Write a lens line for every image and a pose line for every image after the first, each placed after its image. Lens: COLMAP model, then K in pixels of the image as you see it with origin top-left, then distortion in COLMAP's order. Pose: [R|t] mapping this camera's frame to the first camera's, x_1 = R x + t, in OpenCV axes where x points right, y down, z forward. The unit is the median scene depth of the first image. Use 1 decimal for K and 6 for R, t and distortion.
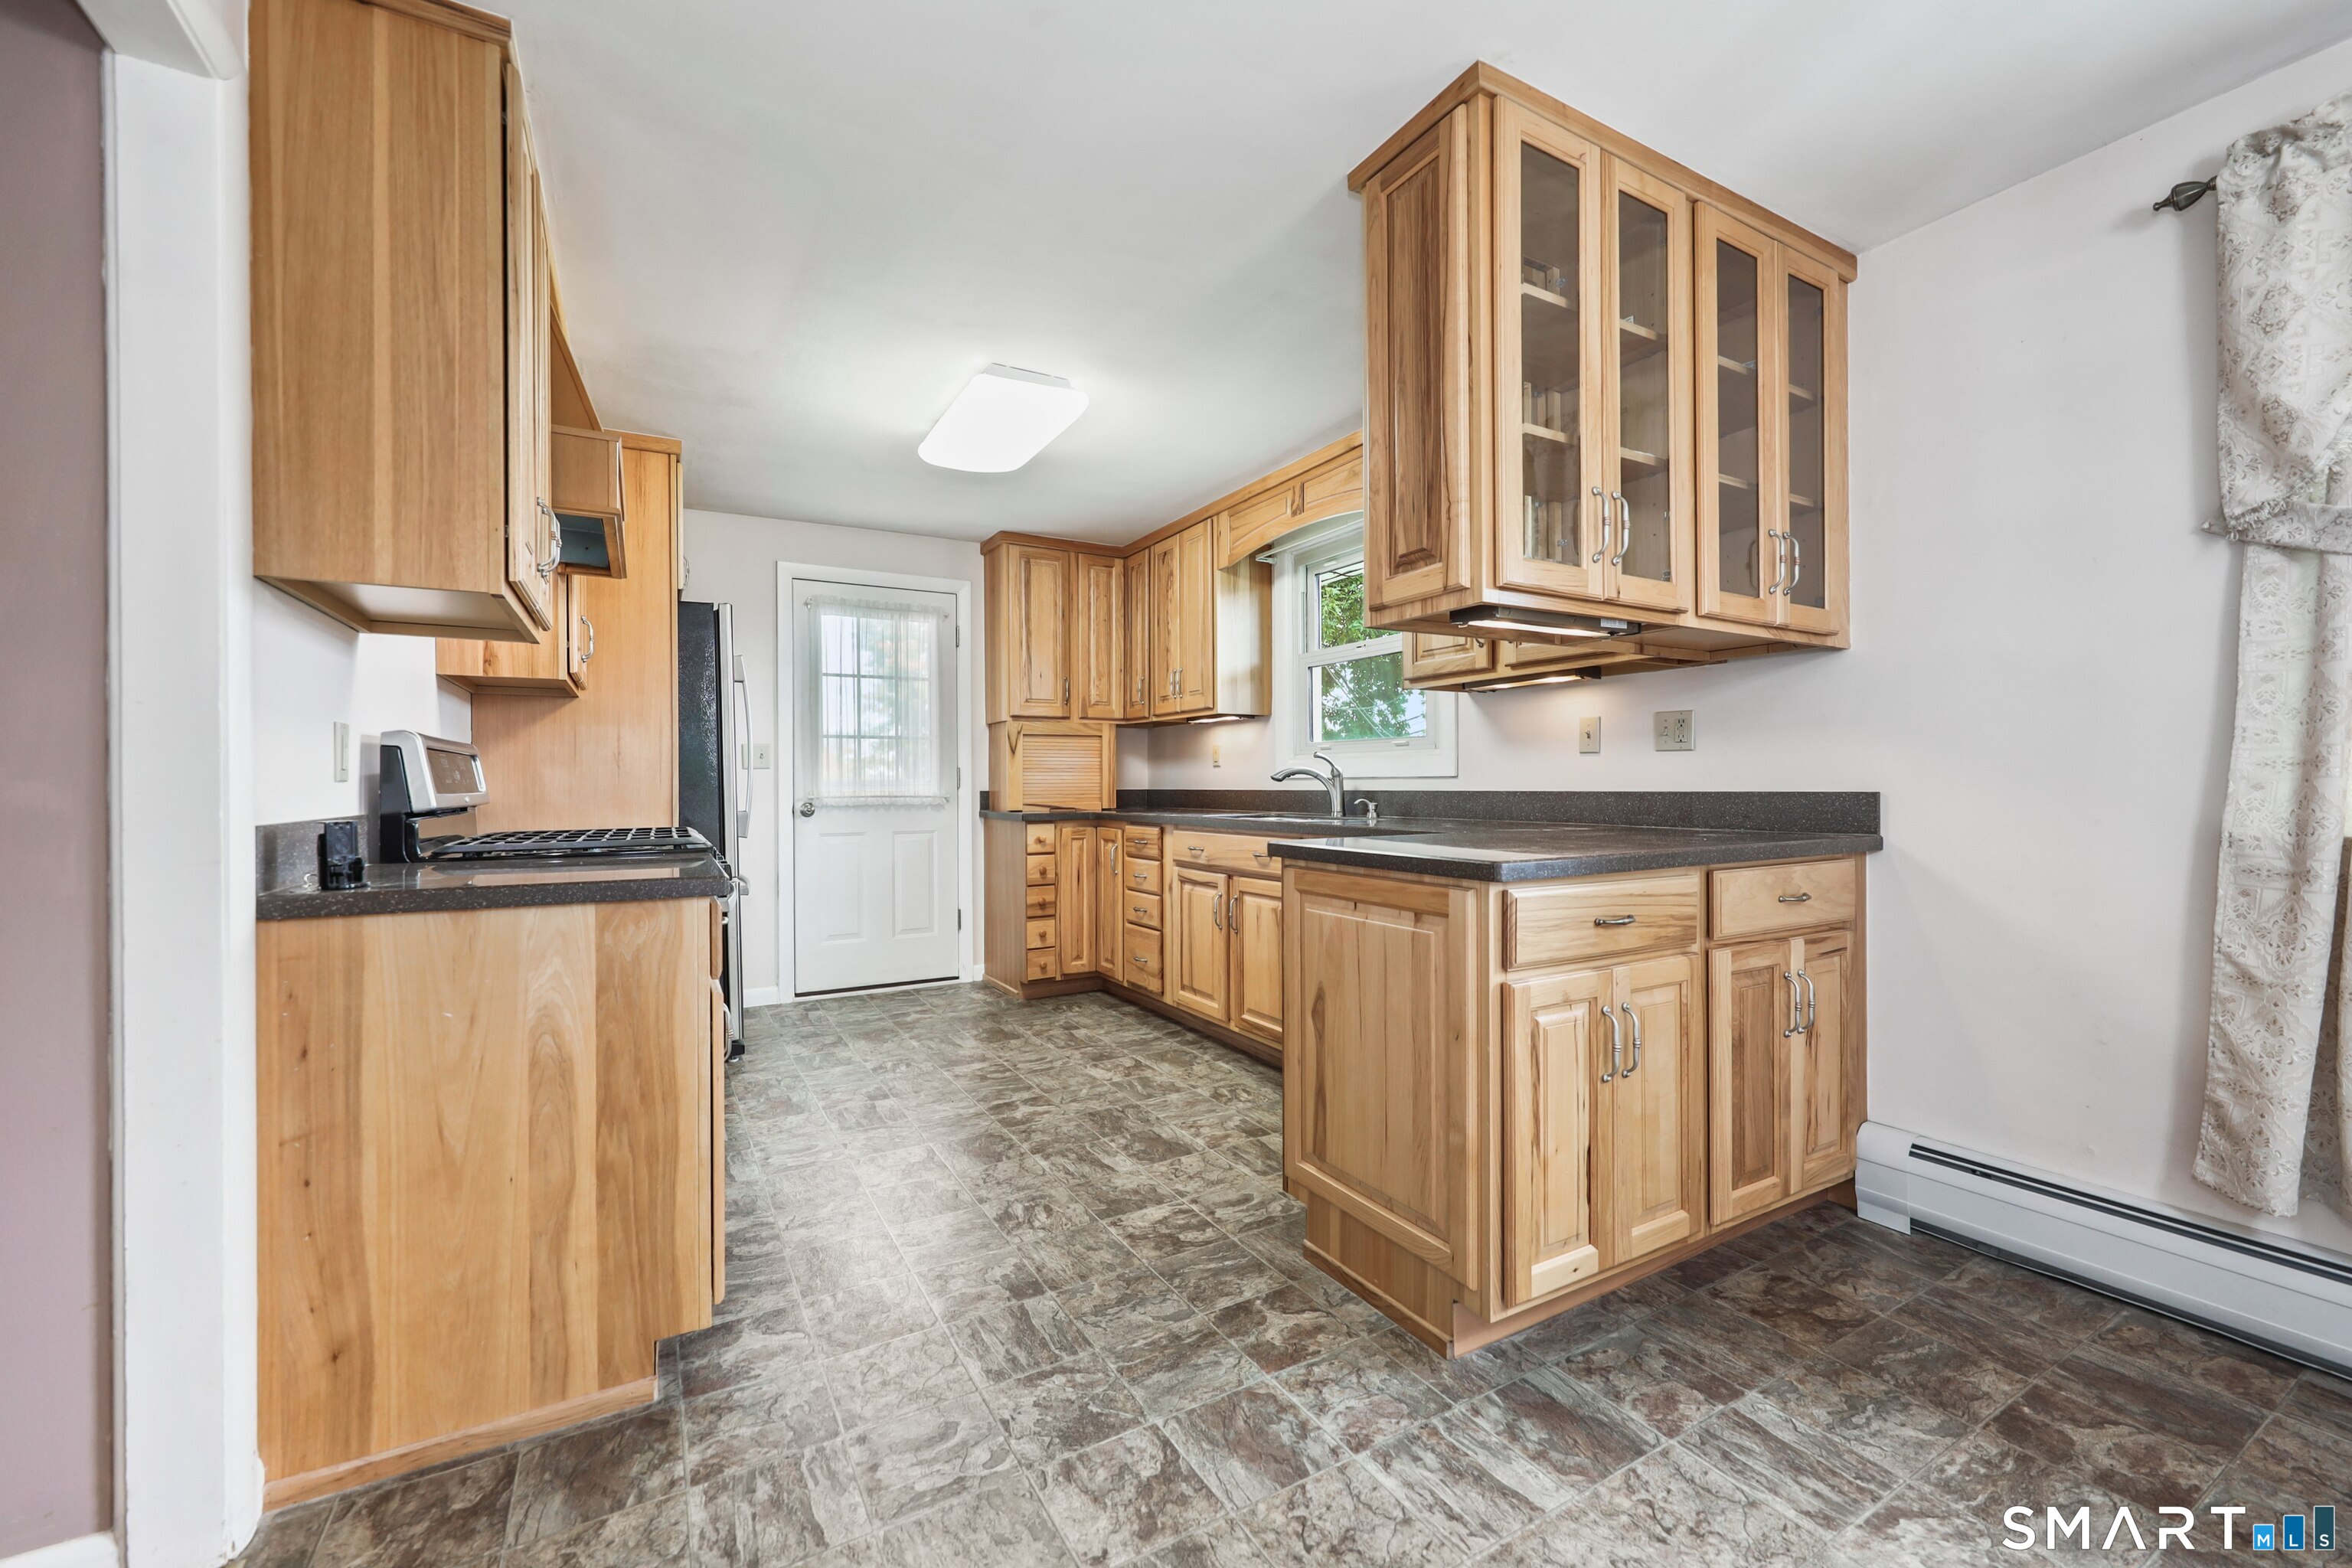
lens RADIAL K [[933.7, 0, 1162.2], [0, 933.7, 788.7], [0, 0, 1]] dist [0.001573, -0.000275]
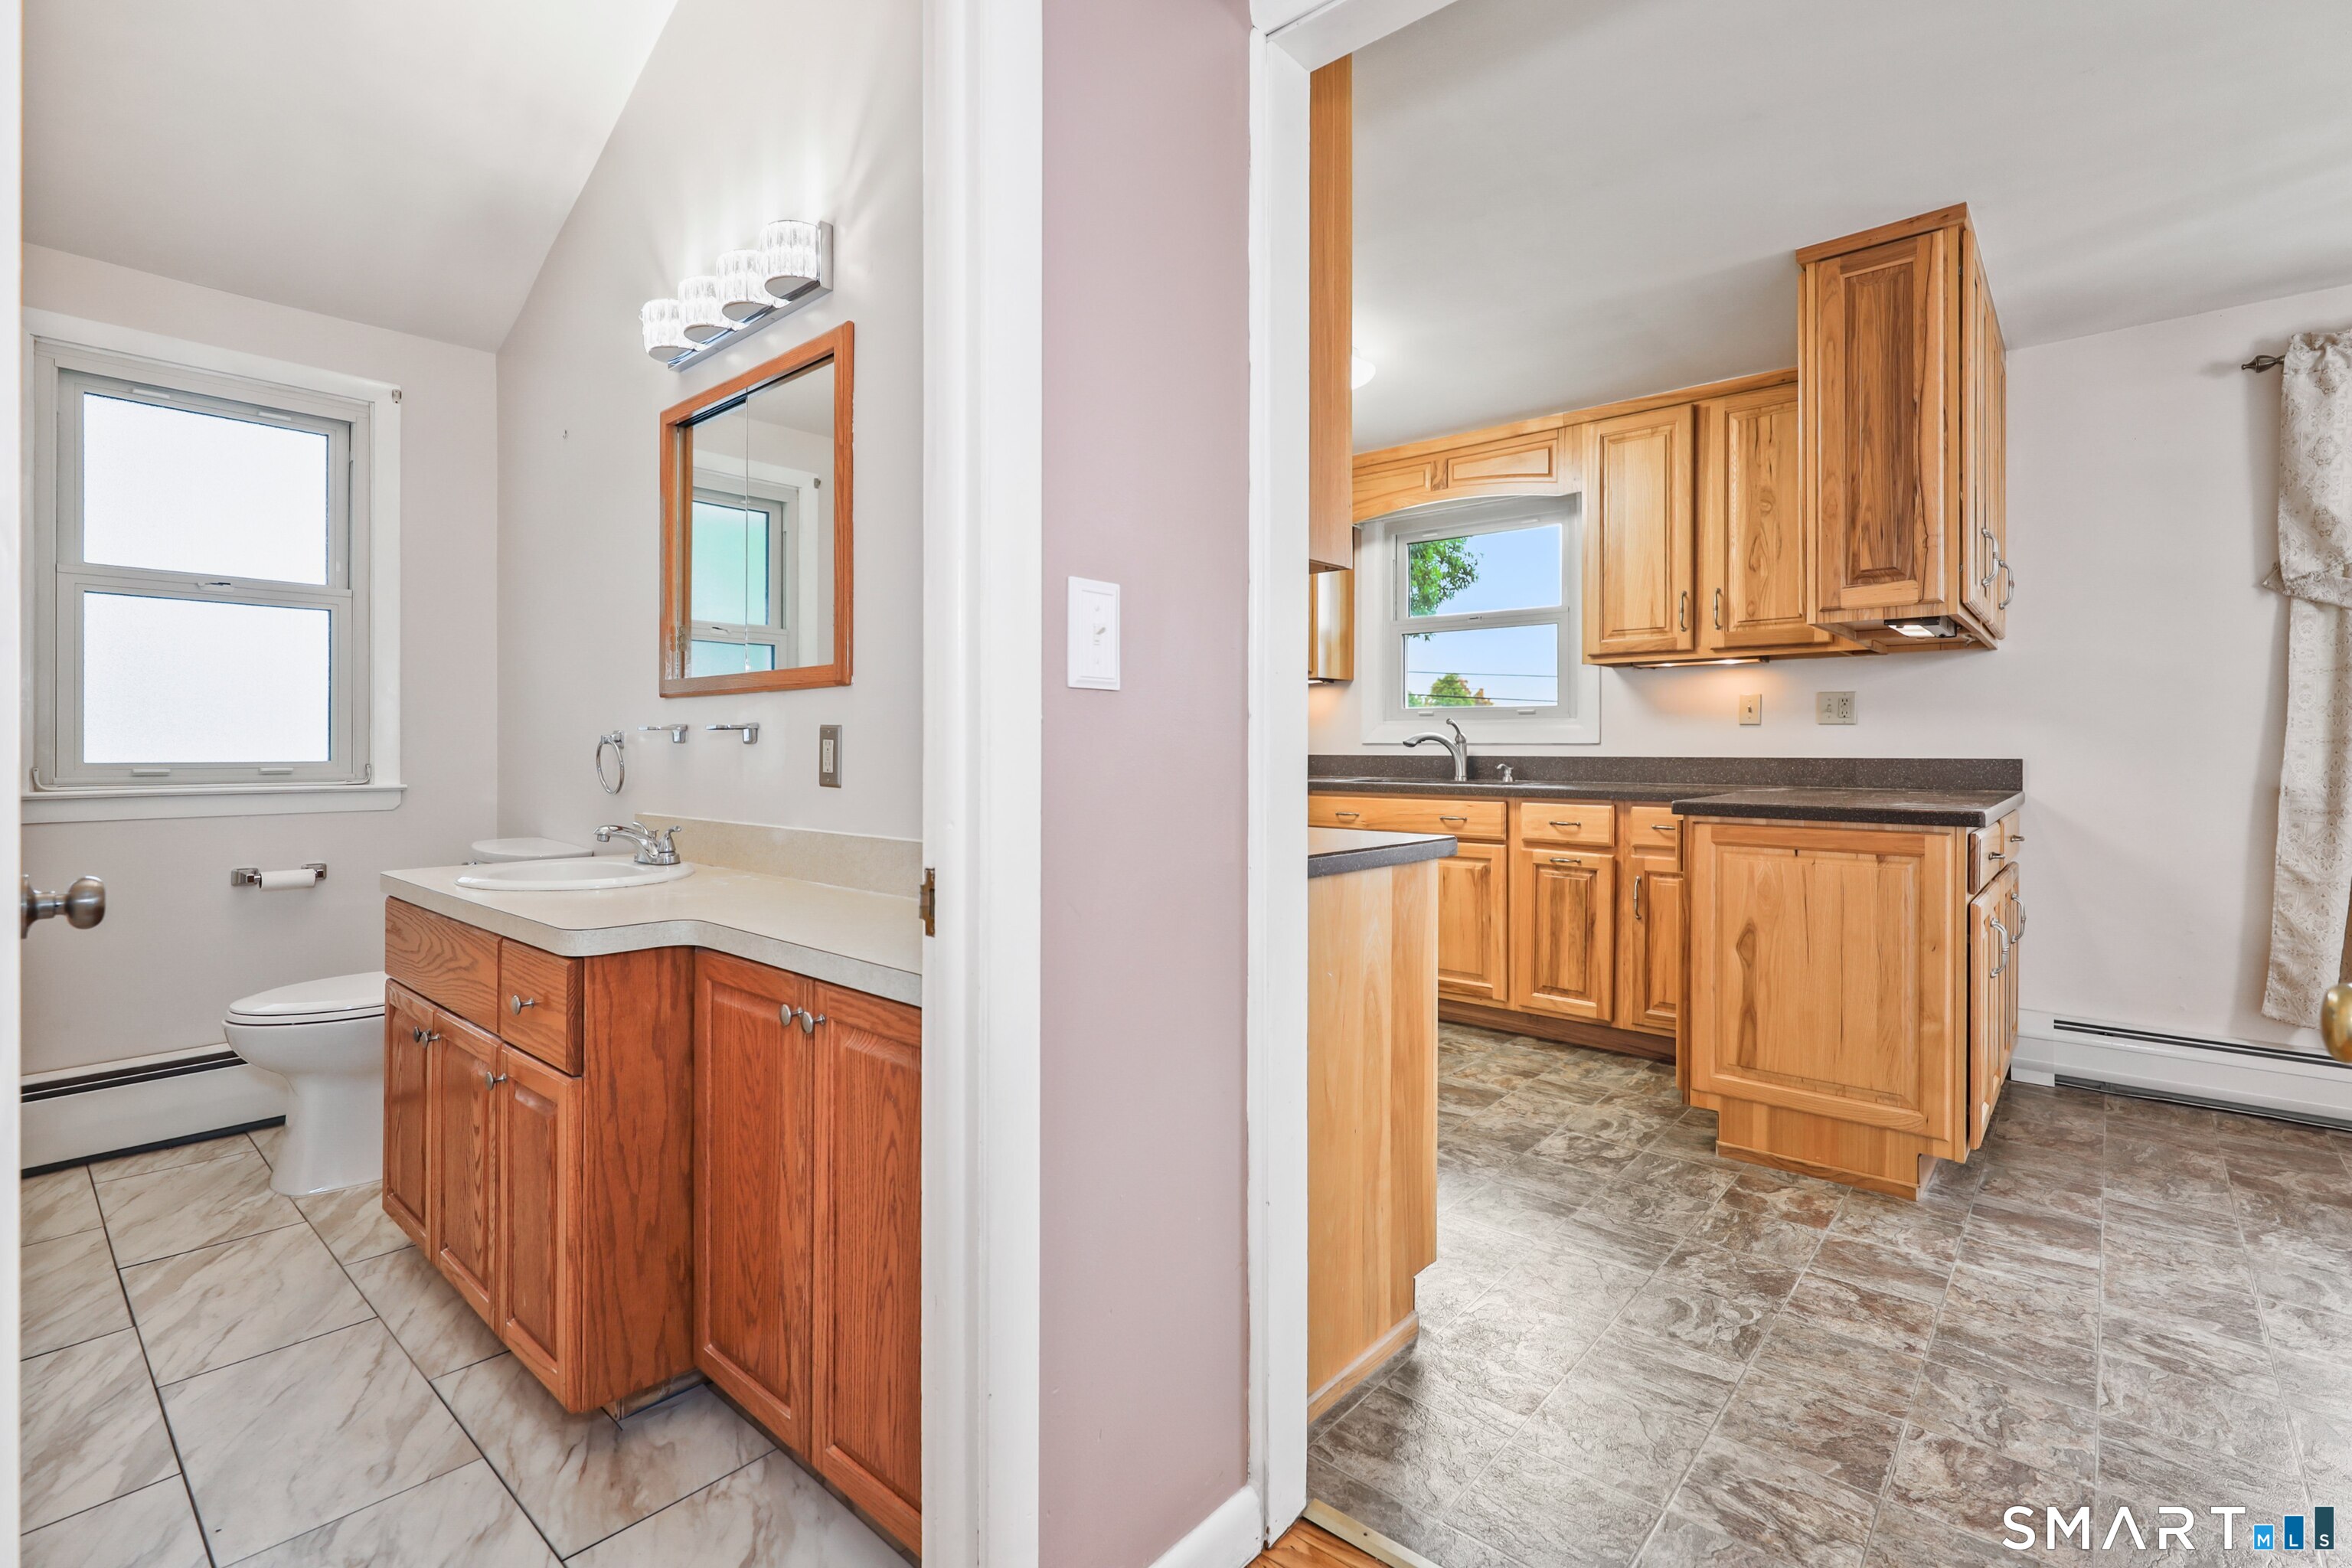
lens RADIAL K [[1073.0, 0, 1174.1], [0, 1073.0, 753.5], [0, 0, 1]] dist [-0.000059, 0.000573]
pose [[0.943753, 0.002686, 0.330640, -1.185913], [-0.003185, 0.999994, 0.000967, -0.002610], [-0.330635, -0.001966, 0.943757, -0.055764]]
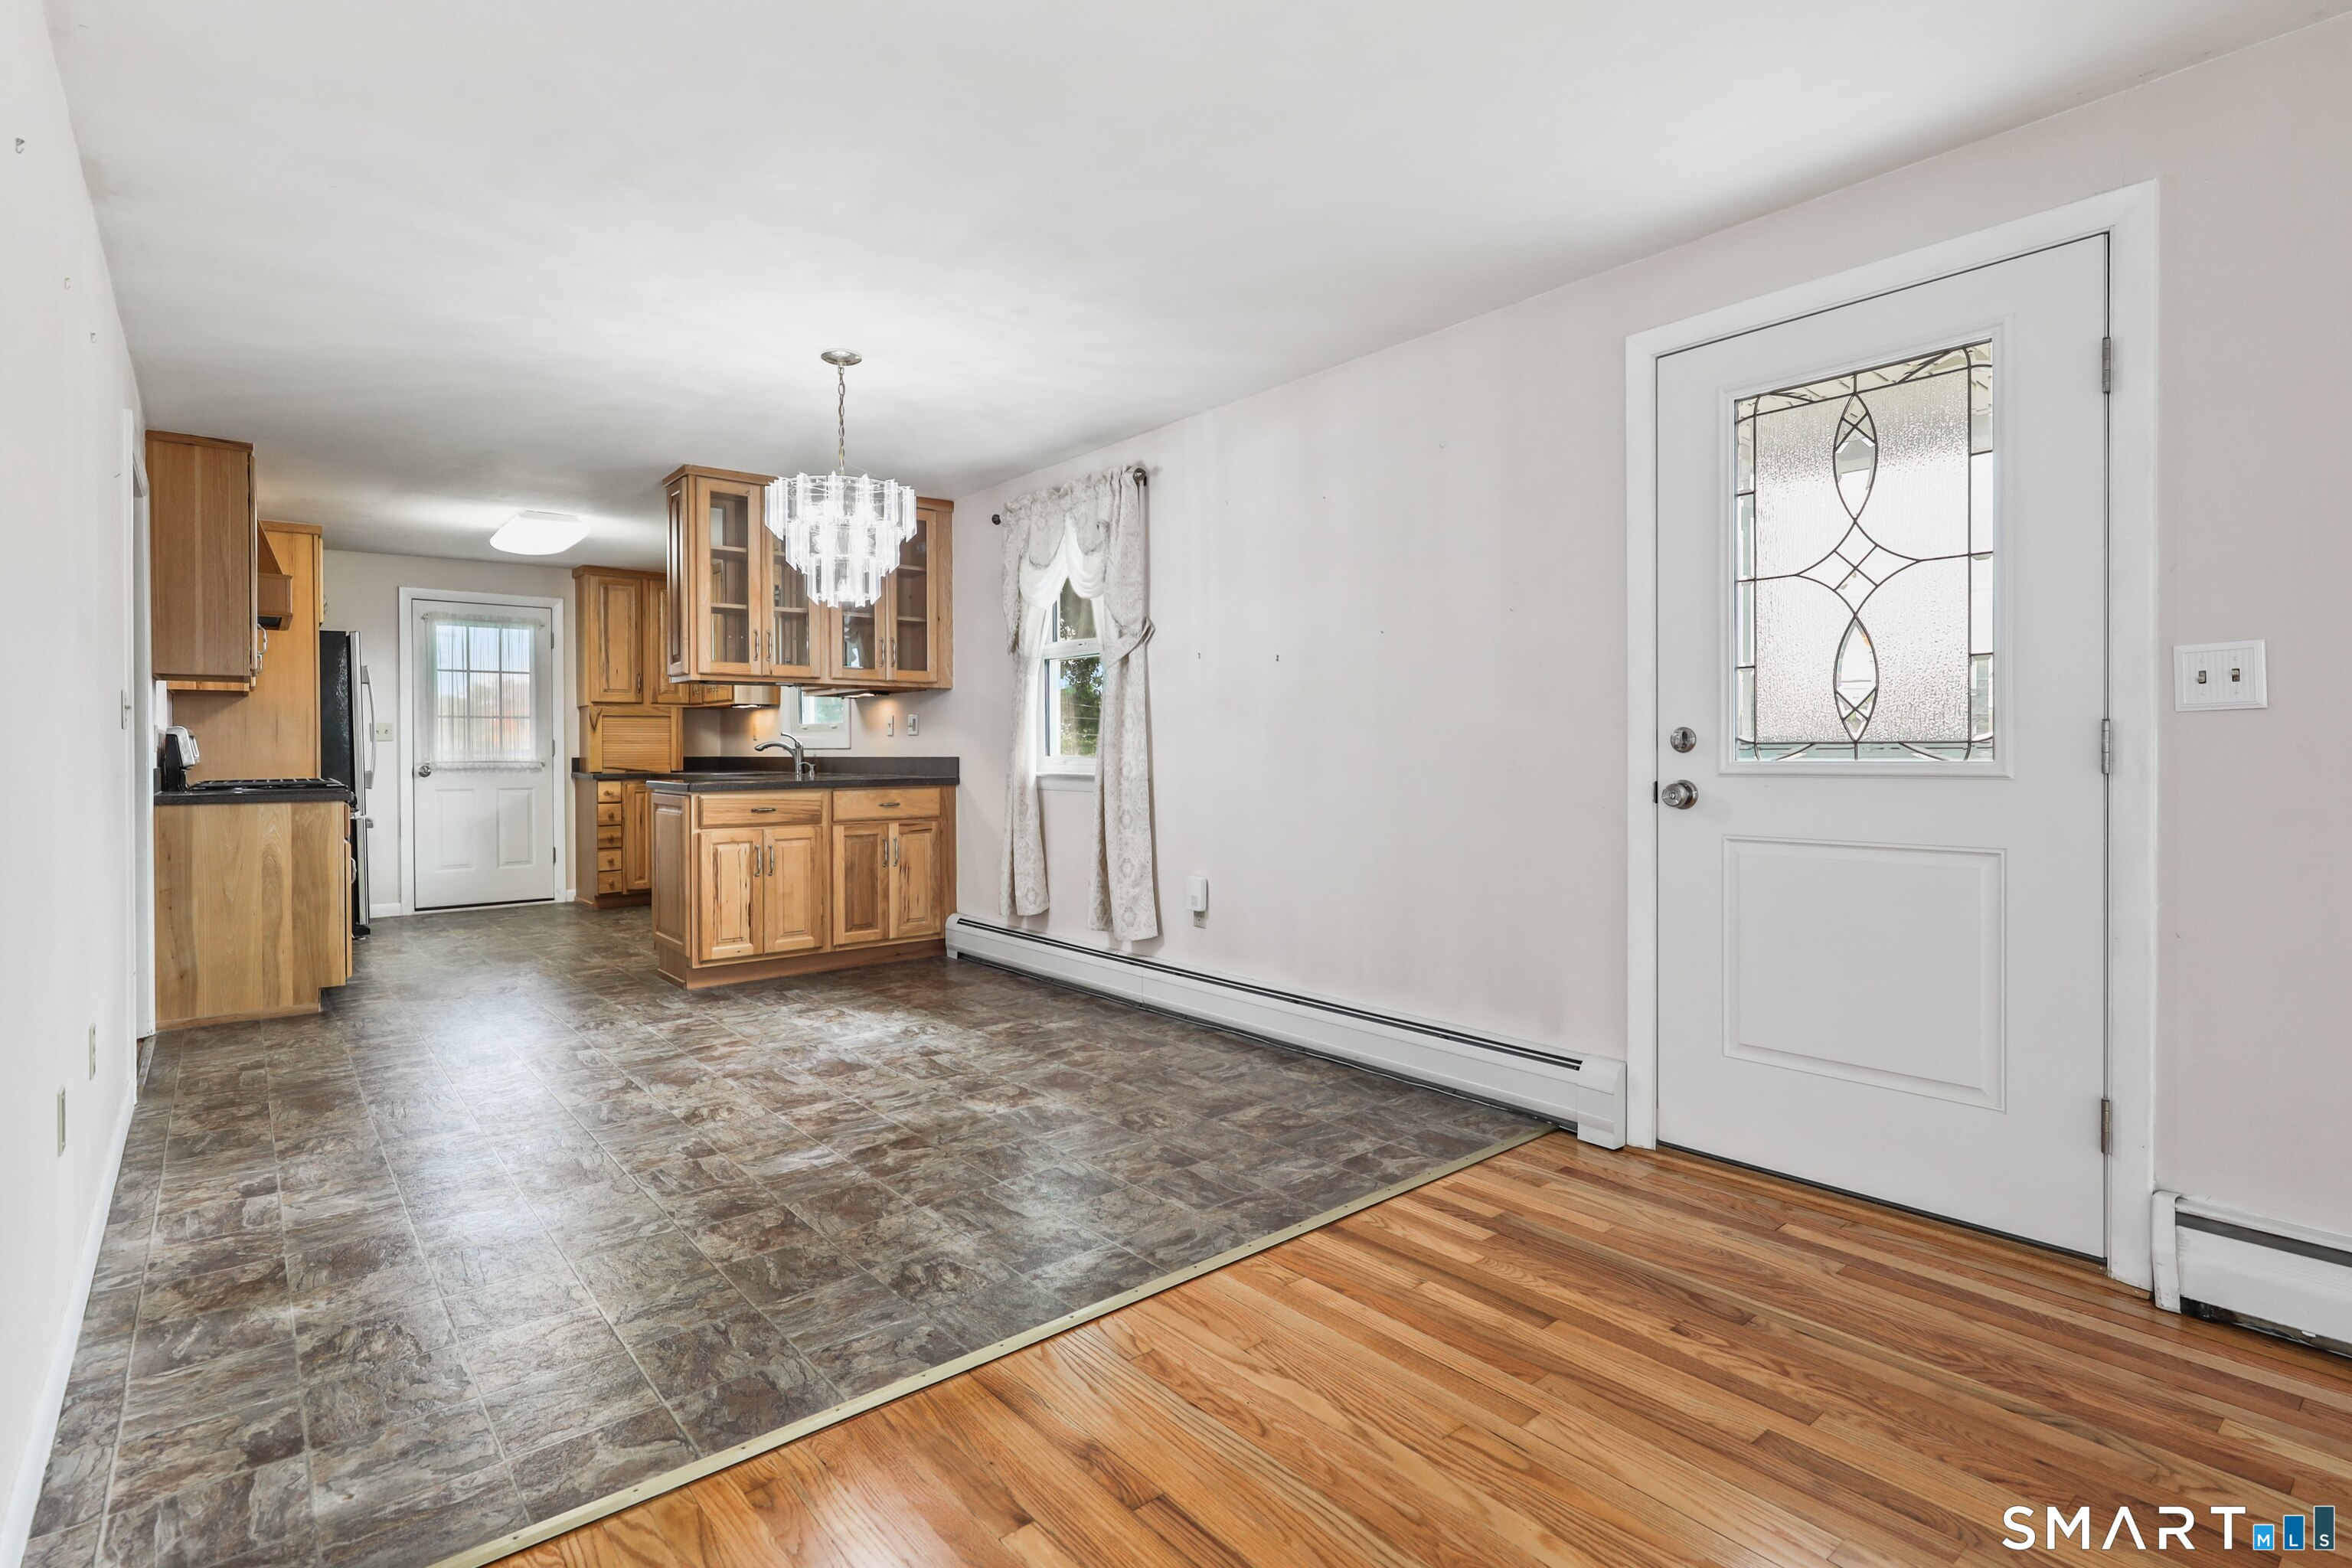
lens RADIAL K [[1131.2, 0, 1178.9], [0, 1131.2, 761.9], [0, 0, 1]] dist [-0.003311, -0.000210]
pose [[0.982649, -0.000730, 0.185474, 0.389449], [-0.000048, 0.999991, 0.004194, 0.001864], [-0.185475, -0.004130, 0.982640, -0.806581]]
